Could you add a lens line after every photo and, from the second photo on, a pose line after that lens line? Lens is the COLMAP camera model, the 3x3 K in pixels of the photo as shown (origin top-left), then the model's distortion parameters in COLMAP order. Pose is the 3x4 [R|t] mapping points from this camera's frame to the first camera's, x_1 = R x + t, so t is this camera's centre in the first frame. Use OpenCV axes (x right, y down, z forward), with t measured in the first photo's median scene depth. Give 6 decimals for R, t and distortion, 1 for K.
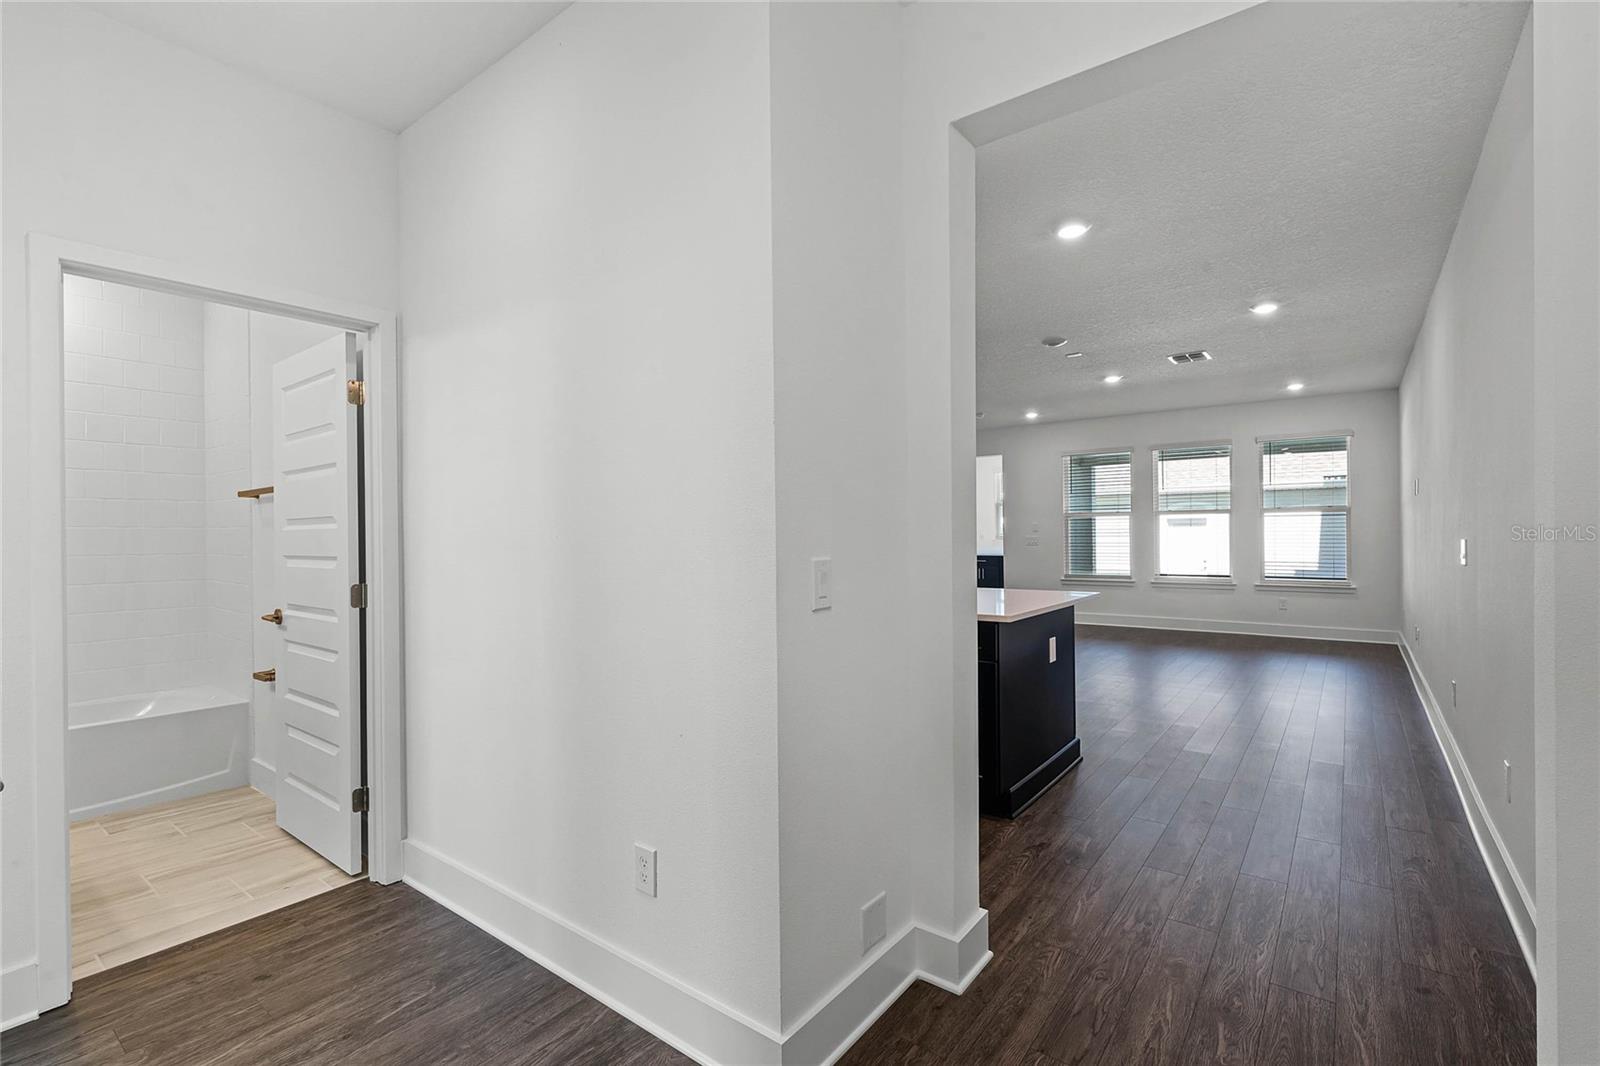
lens RADIAL K [[713.0, 0, 806.6], [0, 713.0, 536.5], [0, 0, 1]] dist [-0.003516, -0.000238]
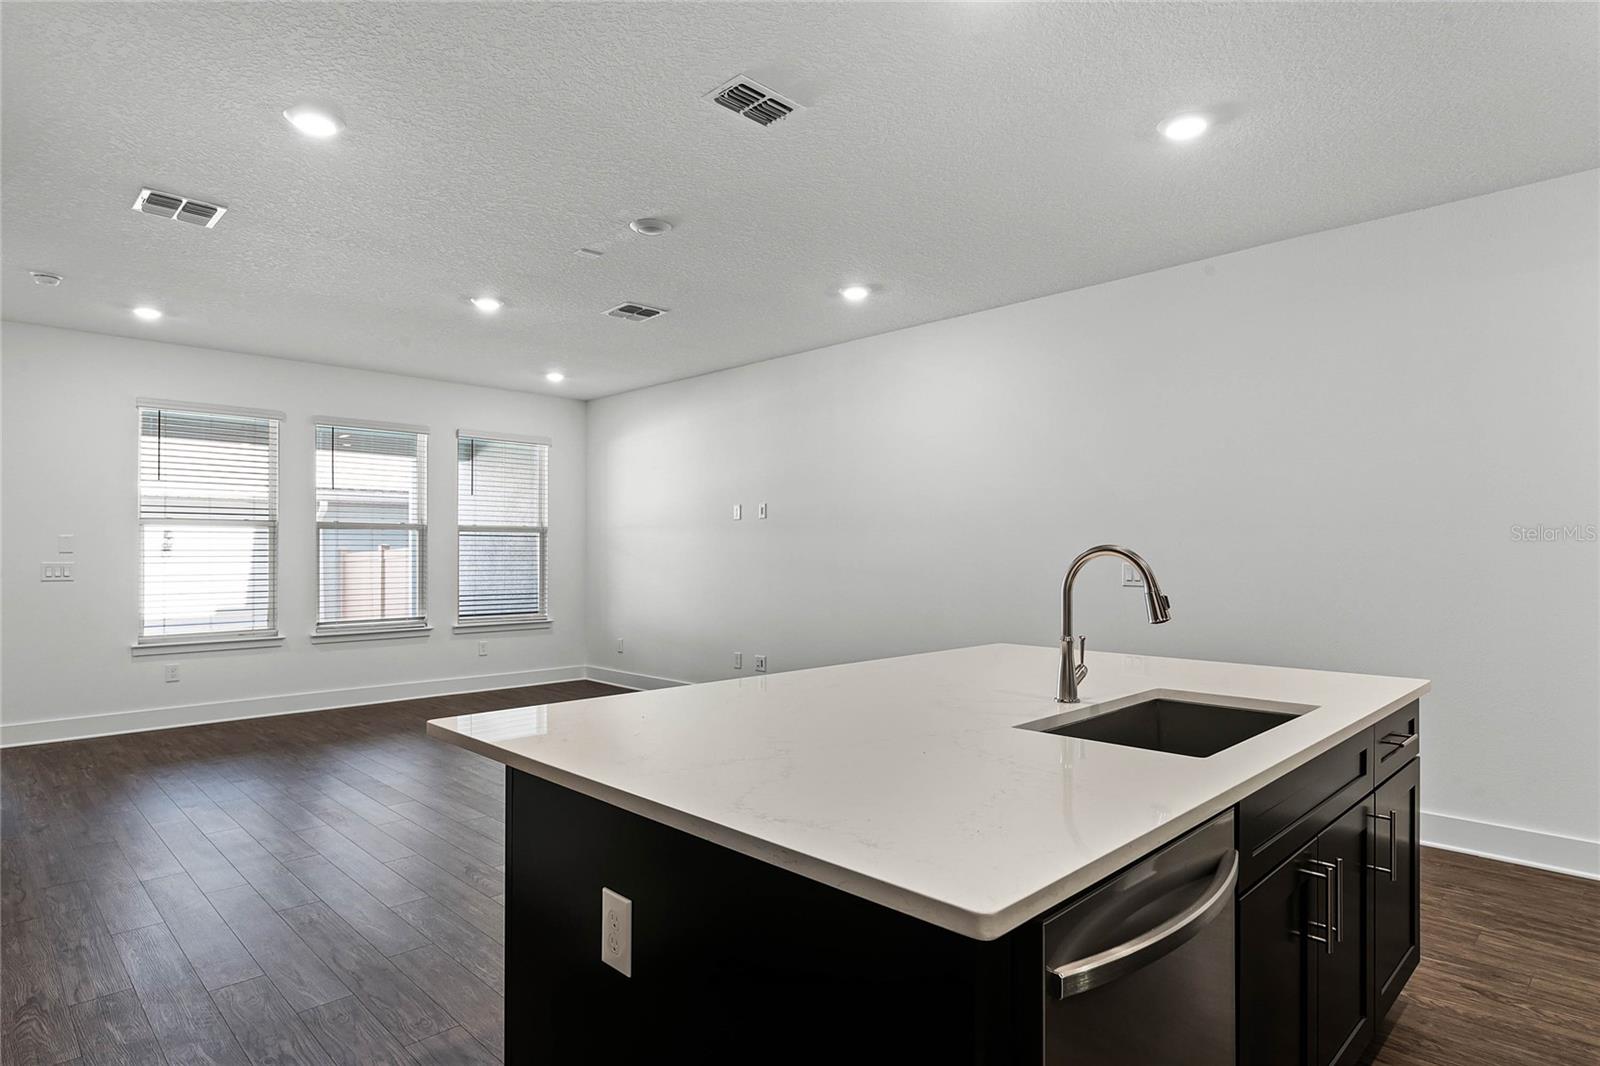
lens RADIAL K [[871.6, 0, 791.4], [0, 871.6, 549.7], [0, 0, 1]] dist [0.000312, -0.000676]
pose [[0.147142, 0.011550, 0.989048, -0.384349], [0.002313, 0.999925, -0.012021, -0.002571], [-0.989113, 0.004057, 0.147104, 0.915678]]
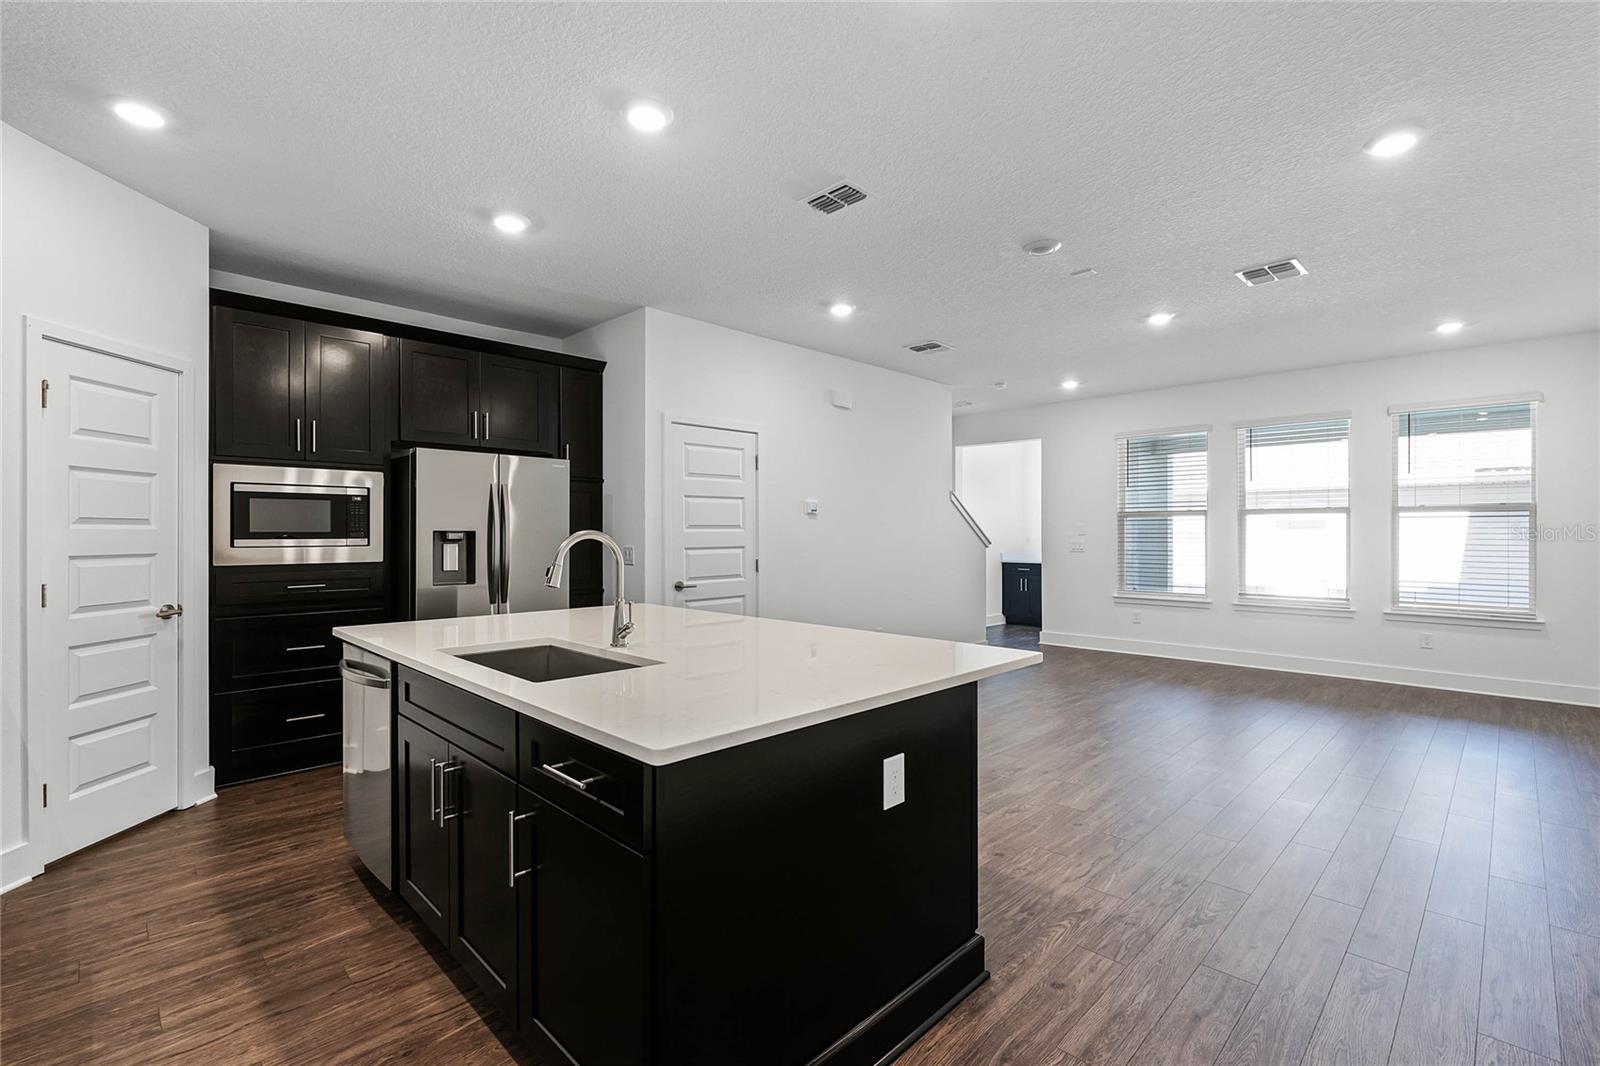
lens RADIAL K [[713.0, 0, 806.6], [0, 713.0, 536.5], [0, 0, 1]] dist [-0.003516, -0.000238]
pose [[0.991295, 0.010180, -0.131267, 0.260100], [-0.010122, 0.999948, 0.001107, -0.007164], [0.131271, 0.000232, 0.991346, 0.379332]]
